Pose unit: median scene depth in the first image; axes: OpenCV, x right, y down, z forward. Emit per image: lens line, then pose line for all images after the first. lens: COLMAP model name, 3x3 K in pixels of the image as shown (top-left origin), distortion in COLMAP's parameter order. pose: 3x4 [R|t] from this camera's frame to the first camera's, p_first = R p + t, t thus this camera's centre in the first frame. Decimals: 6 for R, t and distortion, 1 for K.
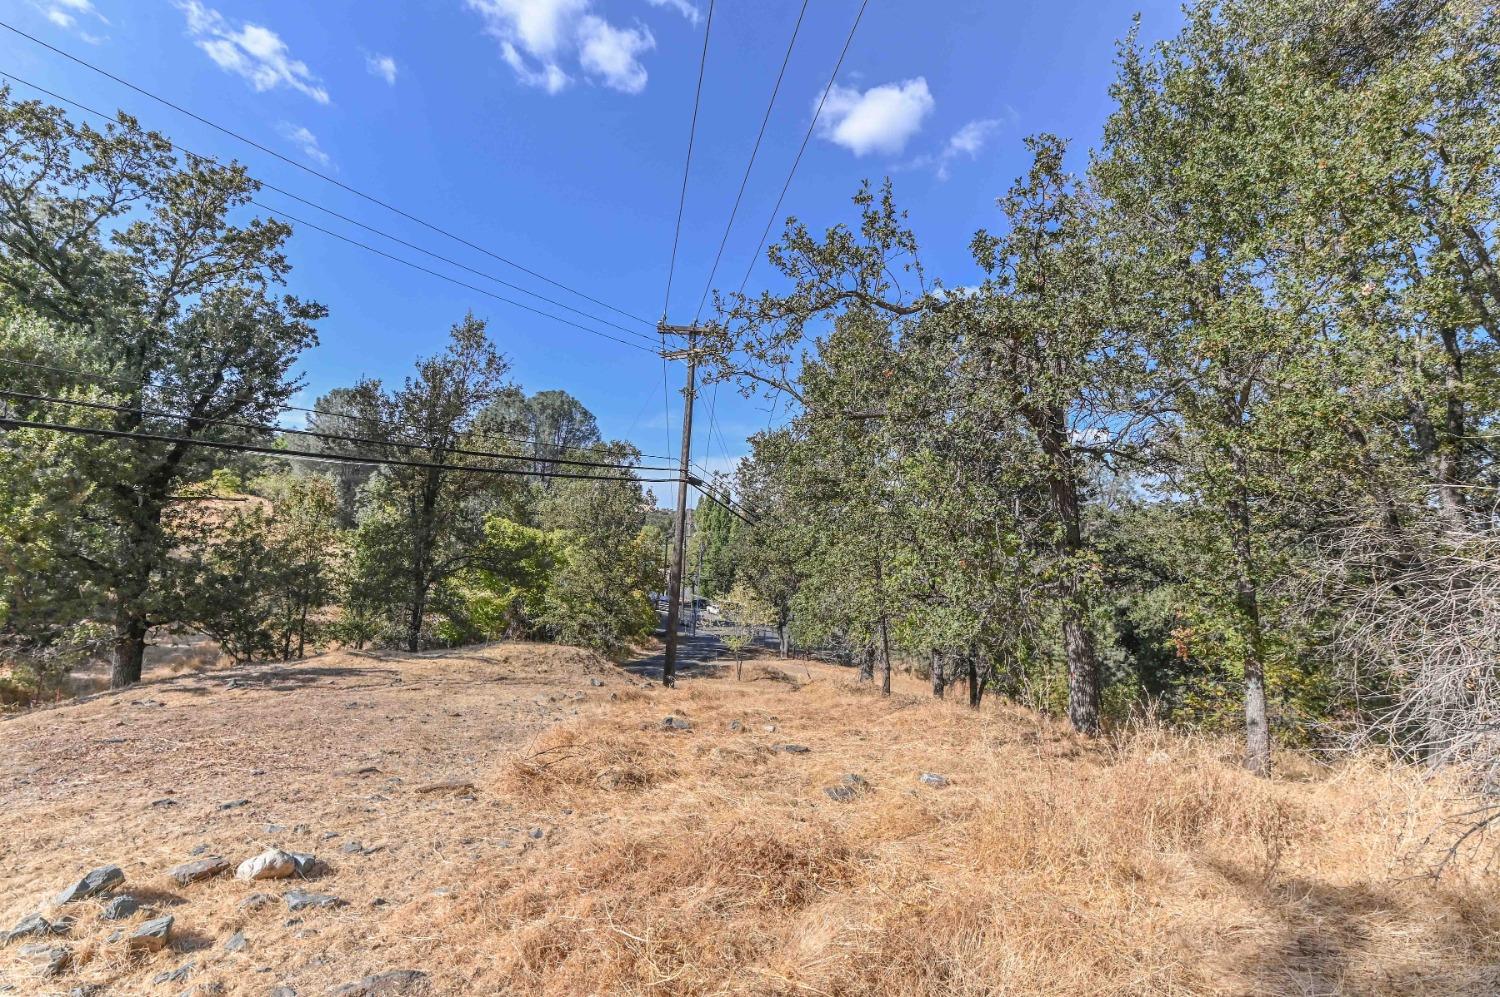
lens RADIAL K [[690.1, 0, 750.0], [0, 690.1, 498.5], [0, 0, 1]] dist [0.027876, -0.000645]
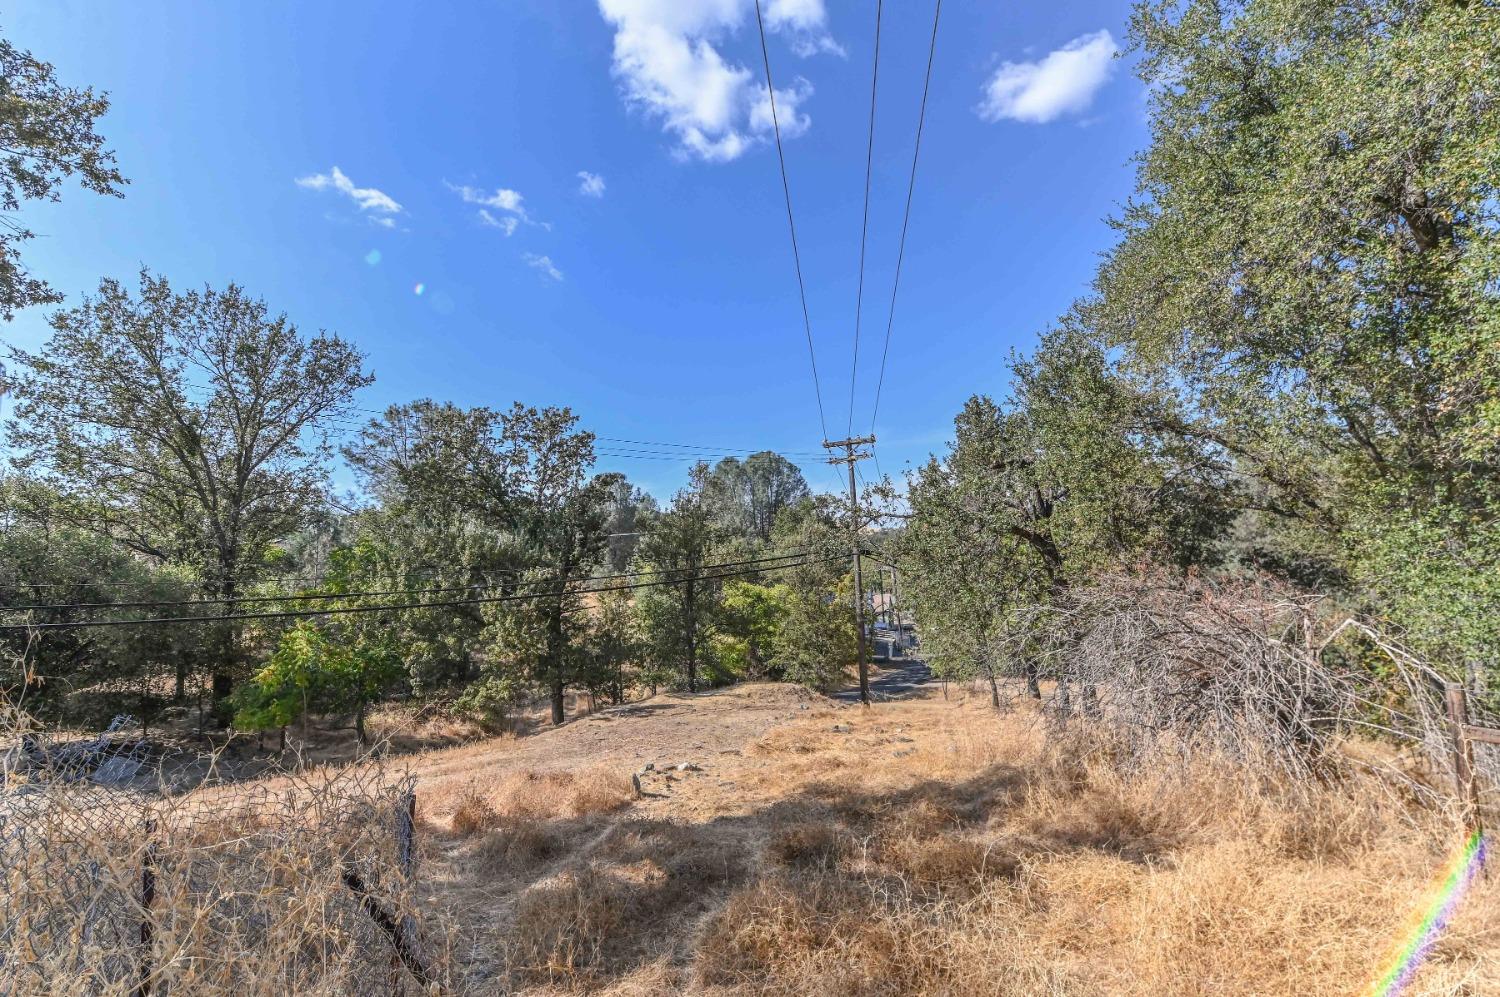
lens RADIAL K [[690.1, 0, 750.0], [0, 690.1, 498.5], [0, 0, 1]] dist [0.027876, -0.000645]
pose [[0.942580, -0.136651, -0.304744, 0.115152], [0.127330, 0.990581, -0.050355, -0.078981], [0.308755, 0.008661, 0.951102, -0.302541]]
